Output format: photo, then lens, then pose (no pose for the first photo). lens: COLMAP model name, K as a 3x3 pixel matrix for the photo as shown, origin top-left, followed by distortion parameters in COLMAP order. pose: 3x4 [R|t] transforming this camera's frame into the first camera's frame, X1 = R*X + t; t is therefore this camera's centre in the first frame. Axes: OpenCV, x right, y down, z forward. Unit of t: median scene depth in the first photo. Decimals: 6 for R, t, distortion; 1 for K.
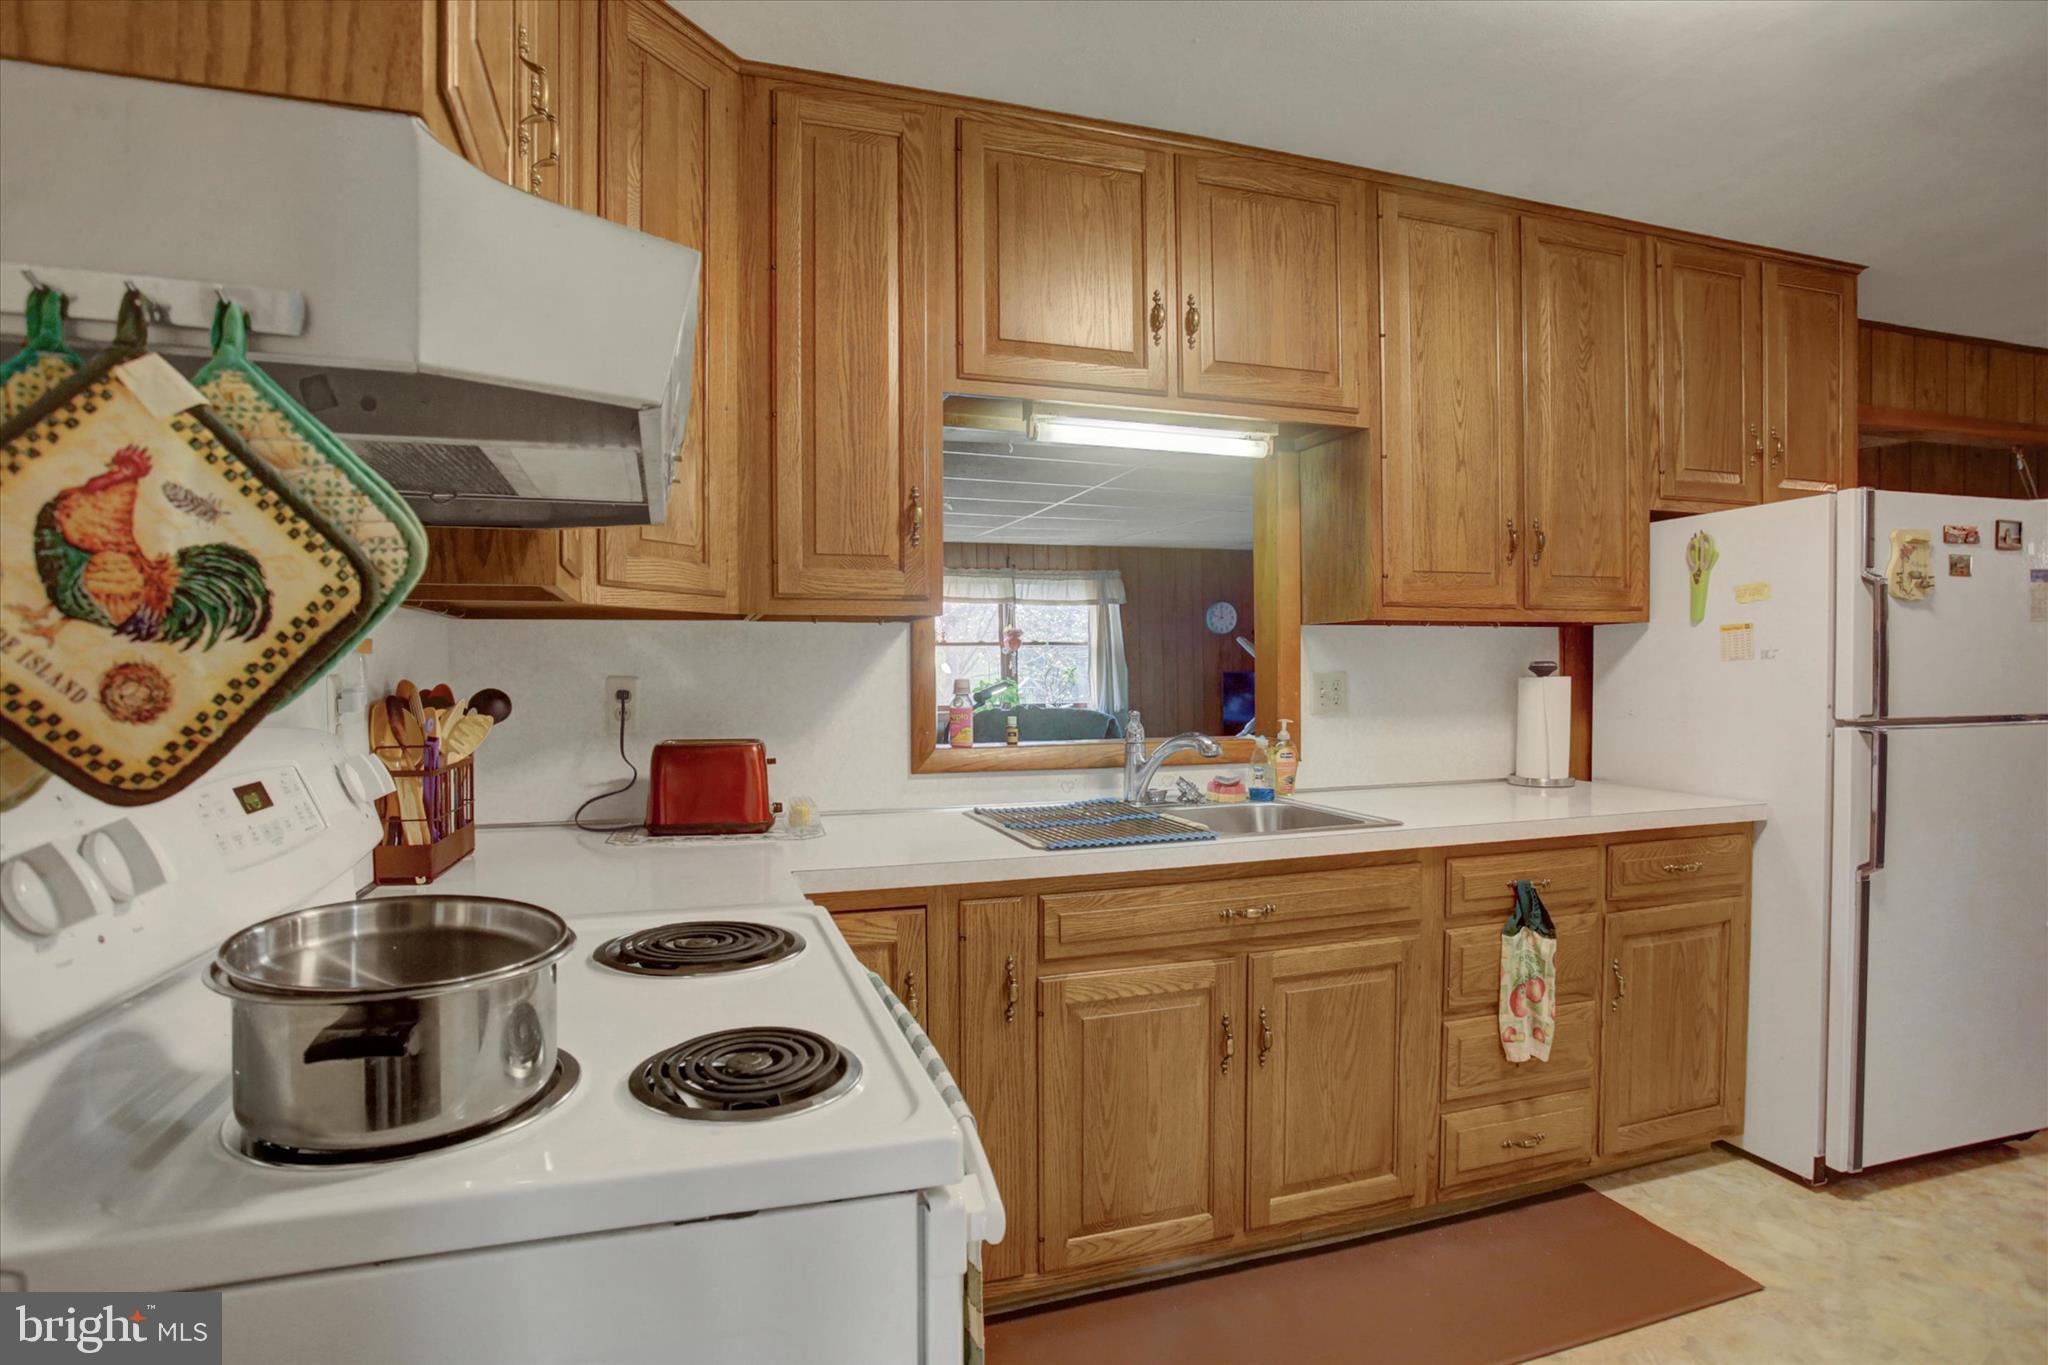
lens RADIAL K [[1068.6, 0, 1024.0], [0, 1068.6, 682.5], [0, 0, 1]] dist [-0.022825, -0.000112]
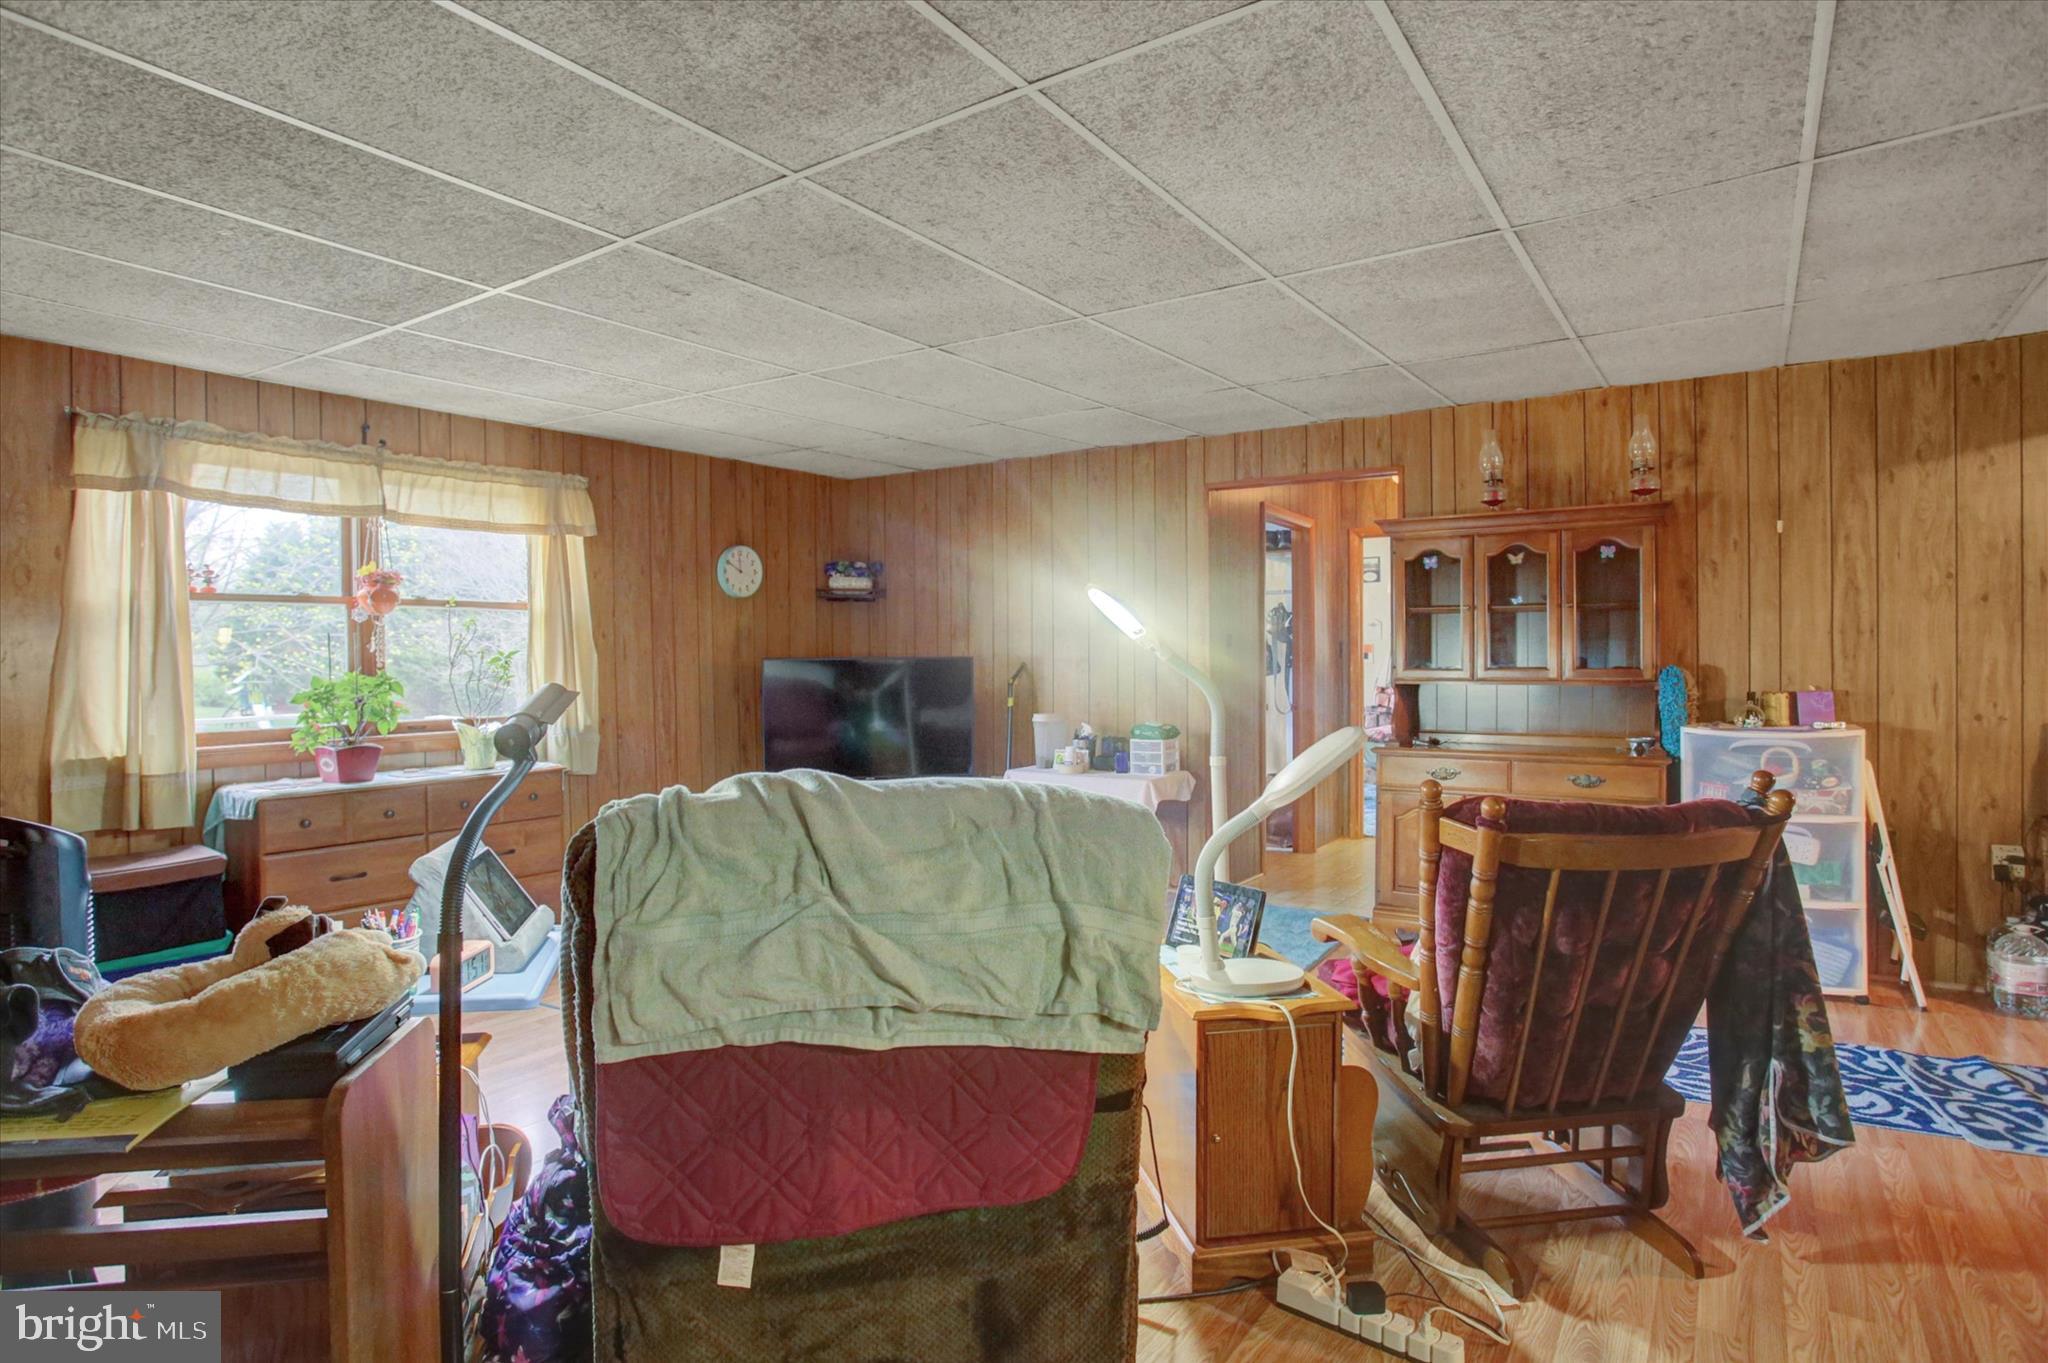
lens RADIAL K [[1068.6, 0, 1024.0], [0, 1068.6, 681.5], [0, 0, 1]] dist [-0.022825, -0.000112]
pose [[0.786695, -0.018253, 0.617072, -0.078259], [0.008383, 0.999786, 0.018887, -0.005358], [-0.617285, -0.009685, 0.786680, 0.423590]]
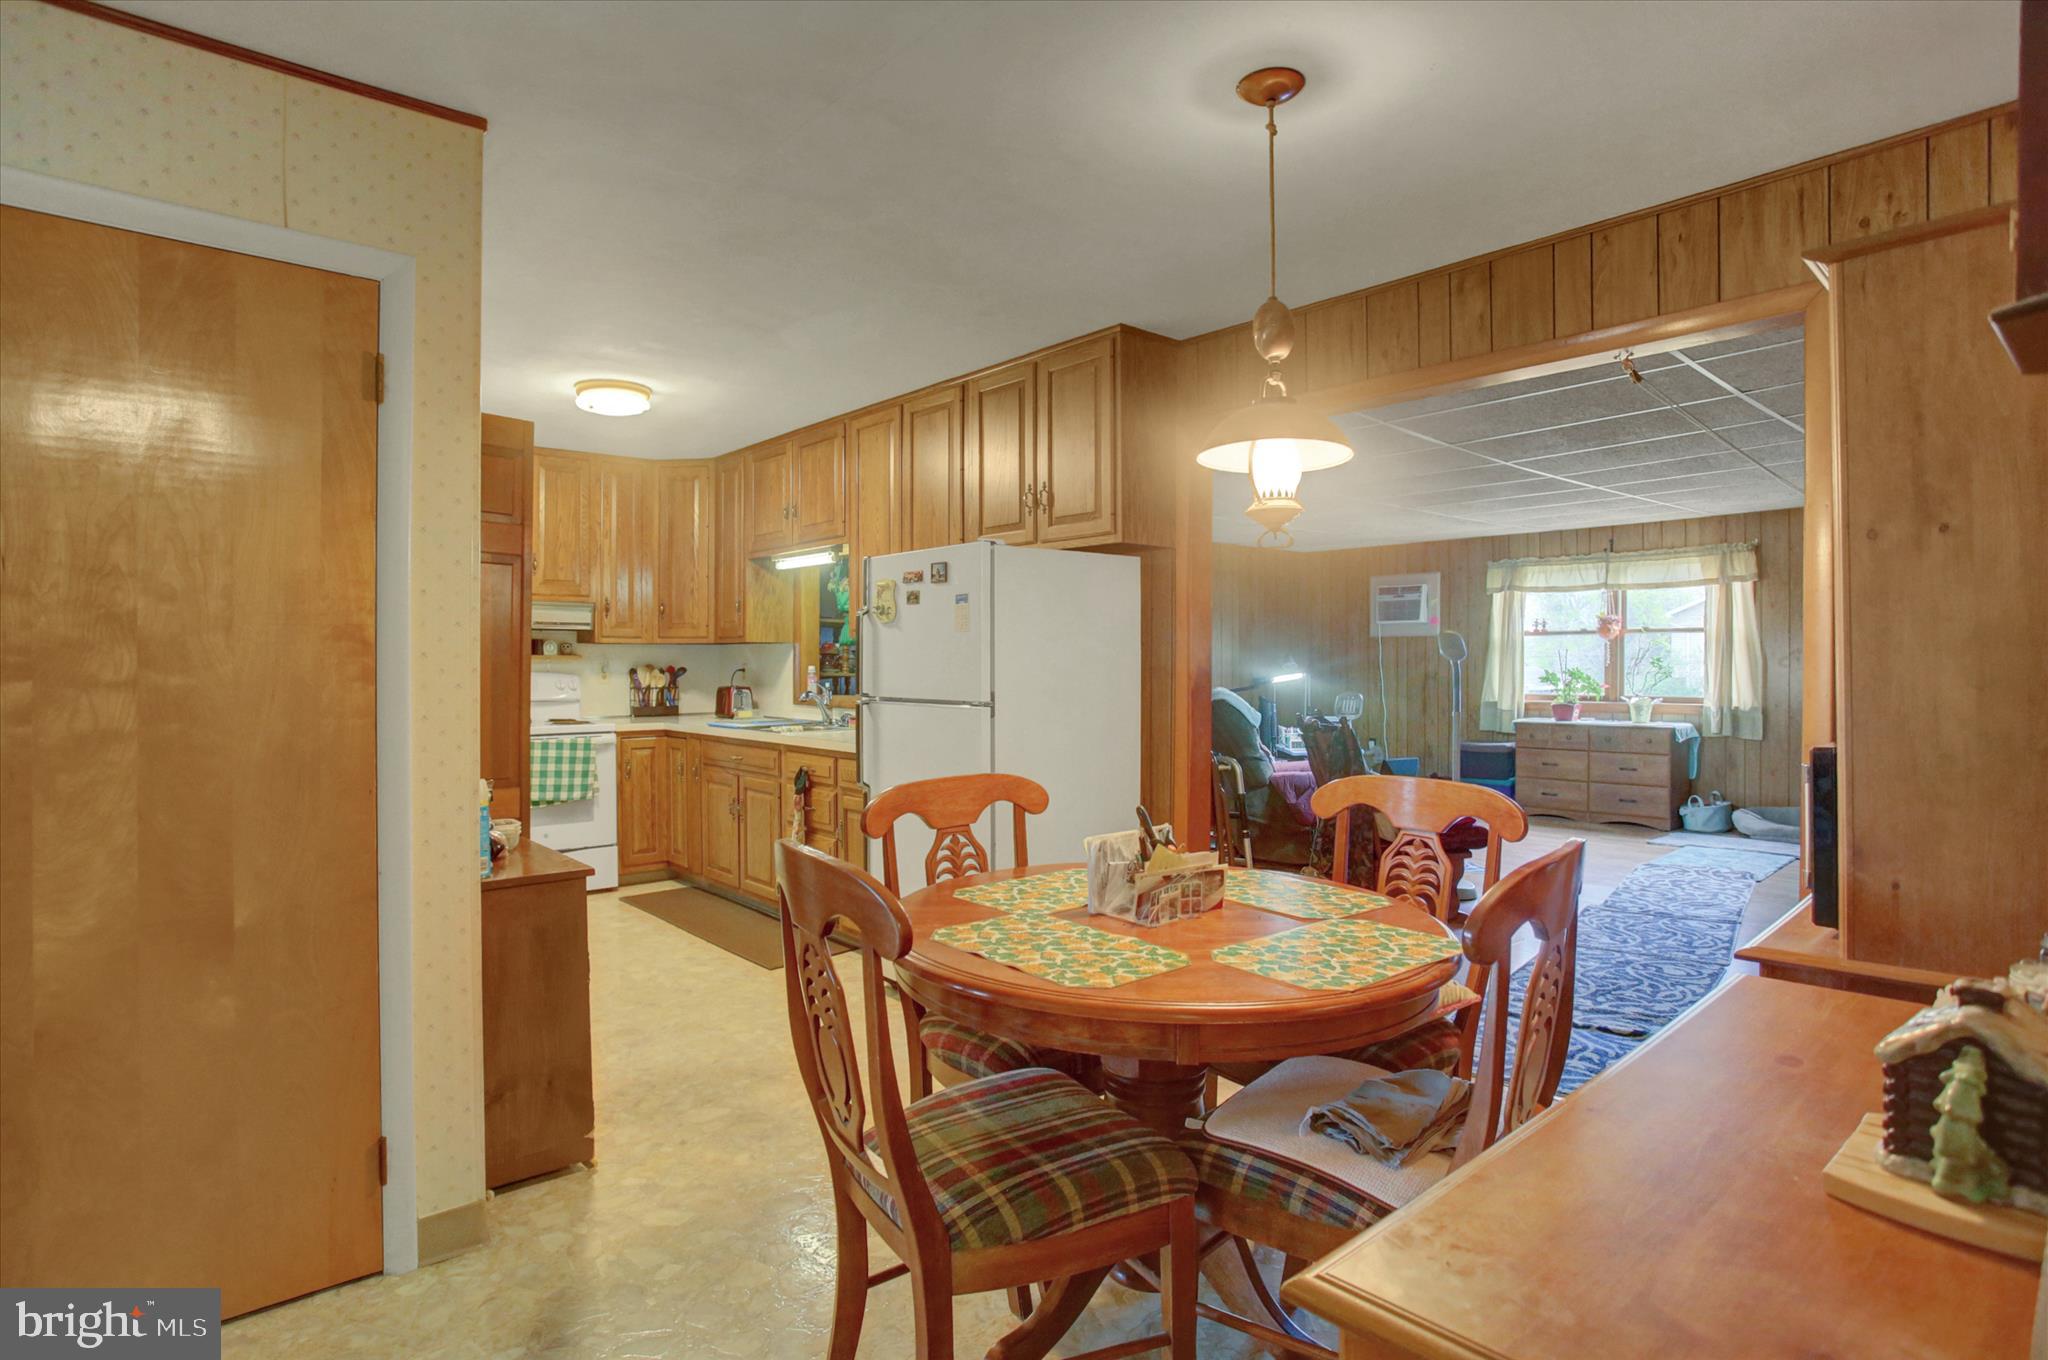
lens RADIAL K [[1068.6, 0, 1024.0], [0, 1068.6, 680.0], [0, 0, 1]] dist [-0.022825, -0.000112]
pose [[0.400281, 0.016237, -0.916248, 0.642207], [-0.005879, 0.999868, 0.015150, -0.004029], [0.916373, -0.000678, 0.400324, 0.141144]]
